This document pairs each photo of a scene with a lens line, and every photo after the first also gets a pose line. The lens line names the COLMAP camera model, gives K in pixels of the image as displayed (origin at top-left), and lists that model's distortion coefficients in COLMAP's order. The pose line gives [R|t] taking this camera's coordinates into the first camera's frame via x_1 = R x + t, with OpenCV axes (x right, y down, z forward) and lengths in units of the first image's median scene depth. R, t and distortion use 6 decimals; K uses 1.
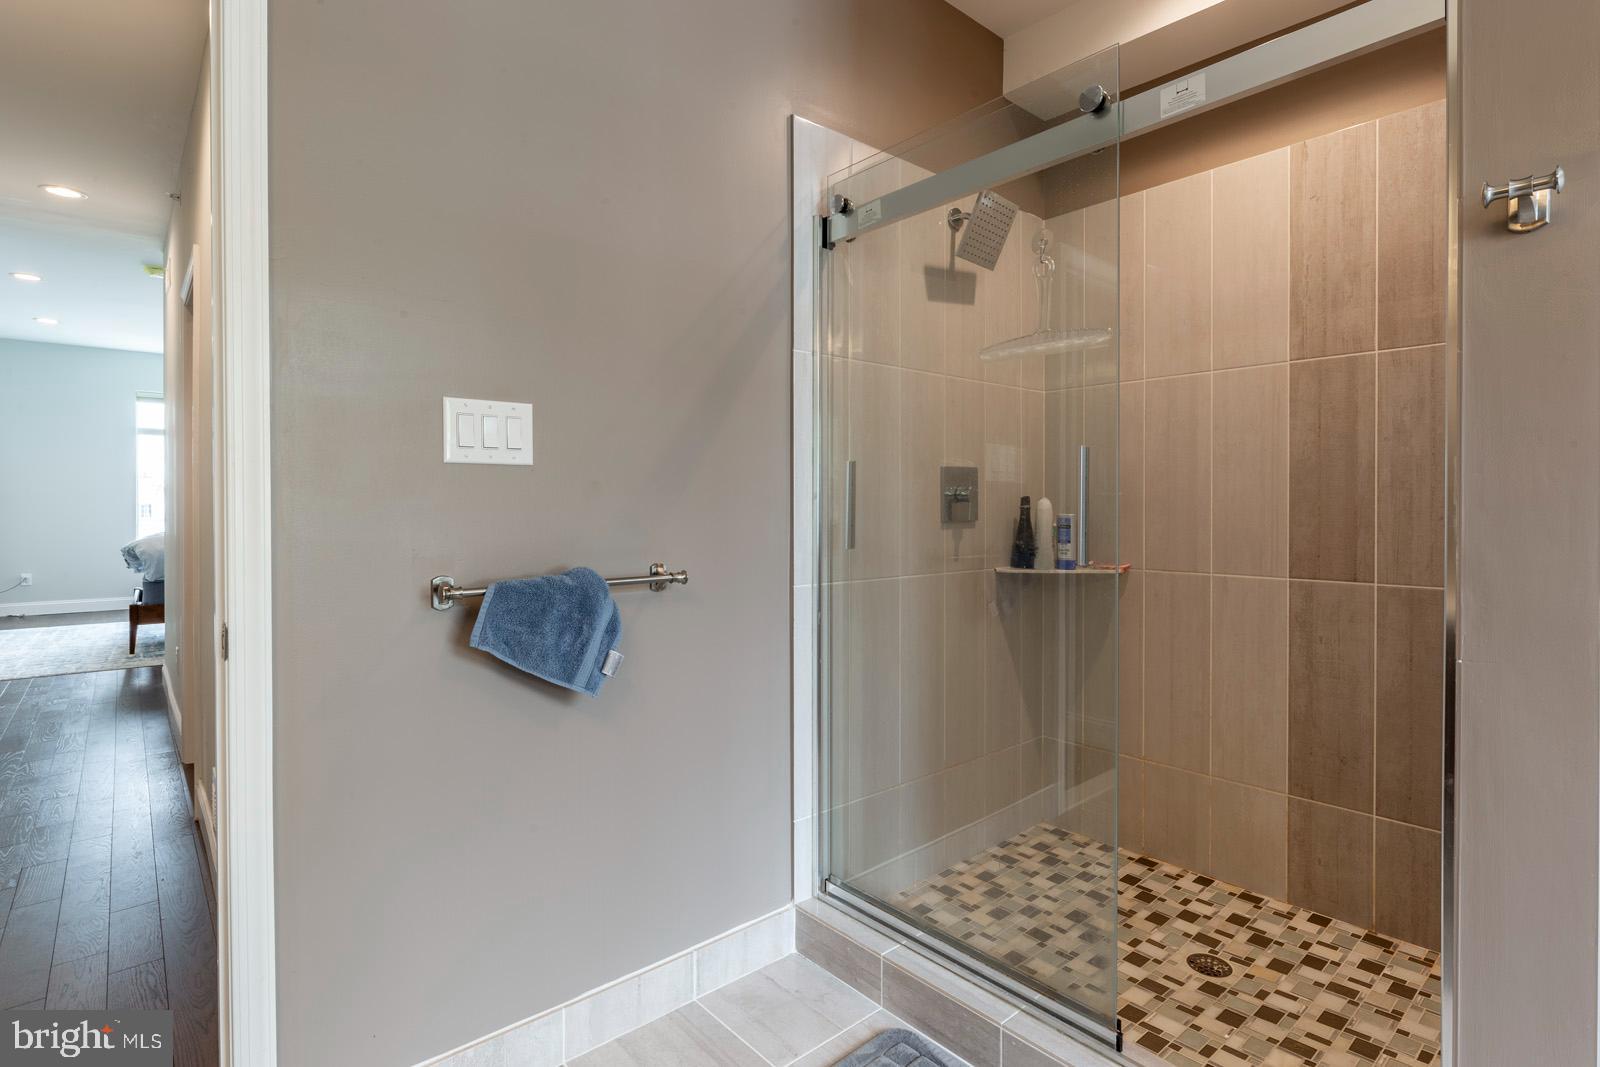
lens RADIAL K [[772.8, 0, 804.6], [0, 772.8, 512.2], [0, 0, 1]] dist [-0.002479, -0.000101]
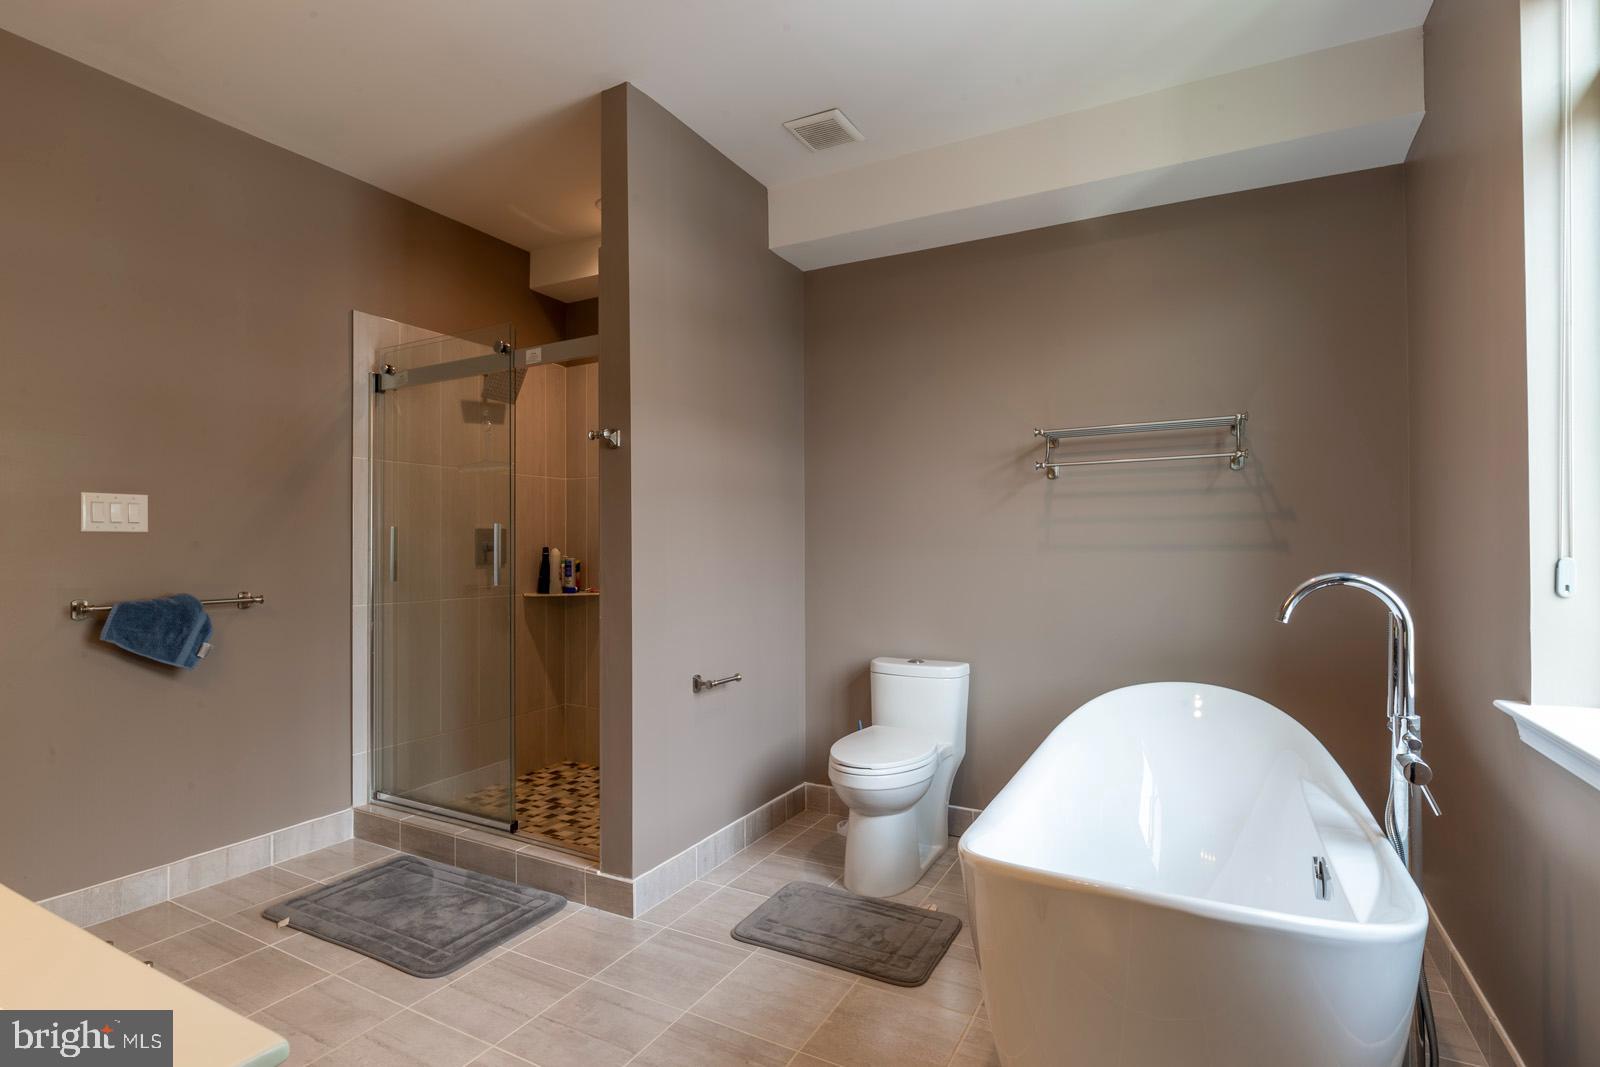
lens RADIAL K [[756.2, 0, 798.2], [0, 756.2, 541.2], [0, 0, 1]] dist [-0.003092, -0.000451]
pose [[0.939254, 0.000275, 0.343222, 0.323810], [0.005291, 0.999869, -0.015280, -0.008122], [-0.343181, 0.016168, 0.939130, -0.800329]]
